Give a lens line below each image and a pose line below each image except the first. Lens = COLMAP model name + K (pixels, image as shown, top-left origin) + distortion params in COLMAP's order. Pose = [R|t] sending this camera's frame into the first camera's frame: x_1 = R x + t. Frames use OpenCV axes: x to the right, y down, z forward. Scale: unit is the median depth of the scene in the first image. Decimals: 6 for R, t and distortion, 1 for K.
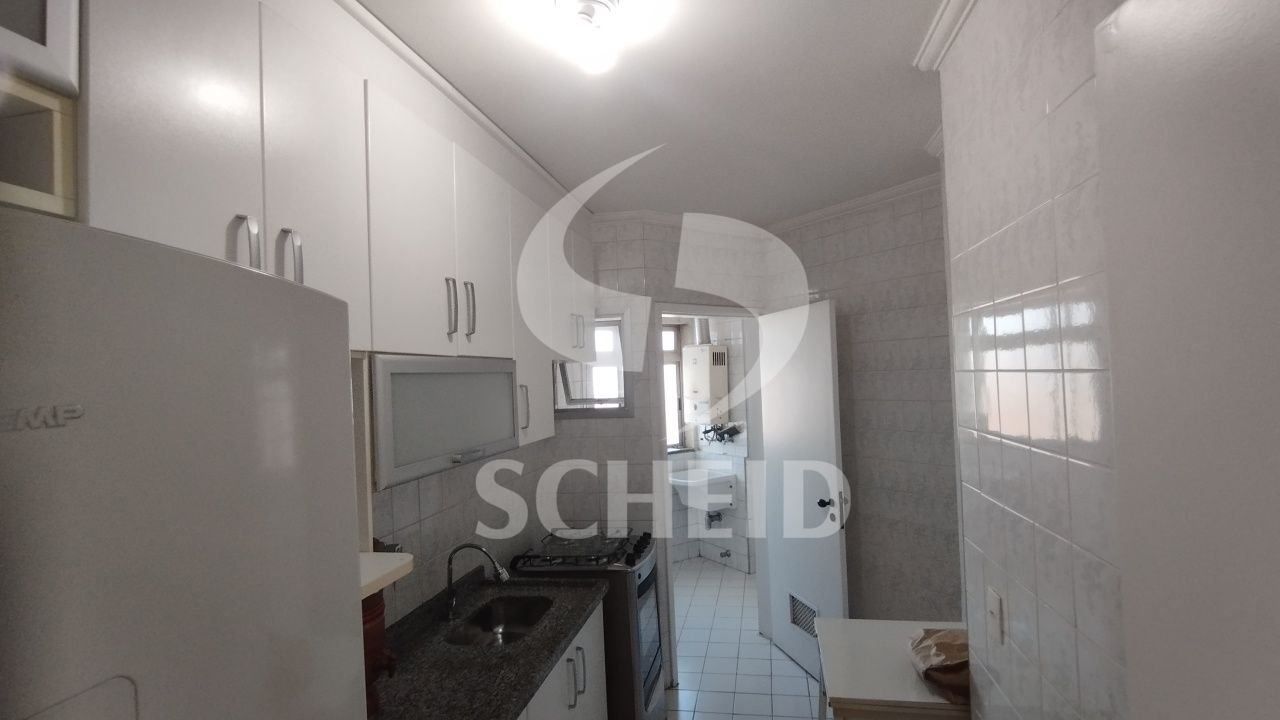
lens RADIAL K [[595.7, 0, 674.1], [0, 595.7, 363.7], [0, 0, 1]] dist [0.000255, -0.011053]
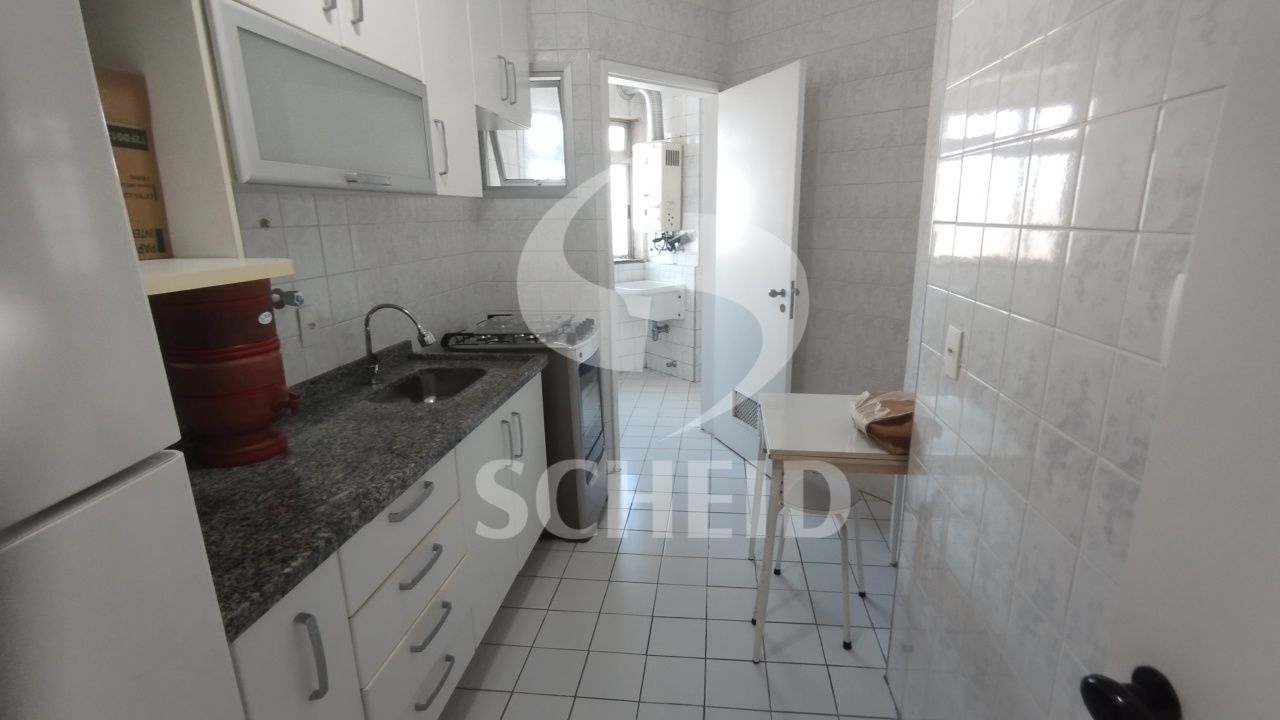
lens RADIAL K [[595.7, 0, 674.1], [0, 595.7, 363.7], [0, 0, 1]] dist [0.000255, -0.011053]
pose [[0.996228, 0.015784, 0.085327, 0.008335], [-0.037833, 0.963943, 0.263405, 0.096526], [-0.078093, -0.265639, 0.960904, 0.056433]]
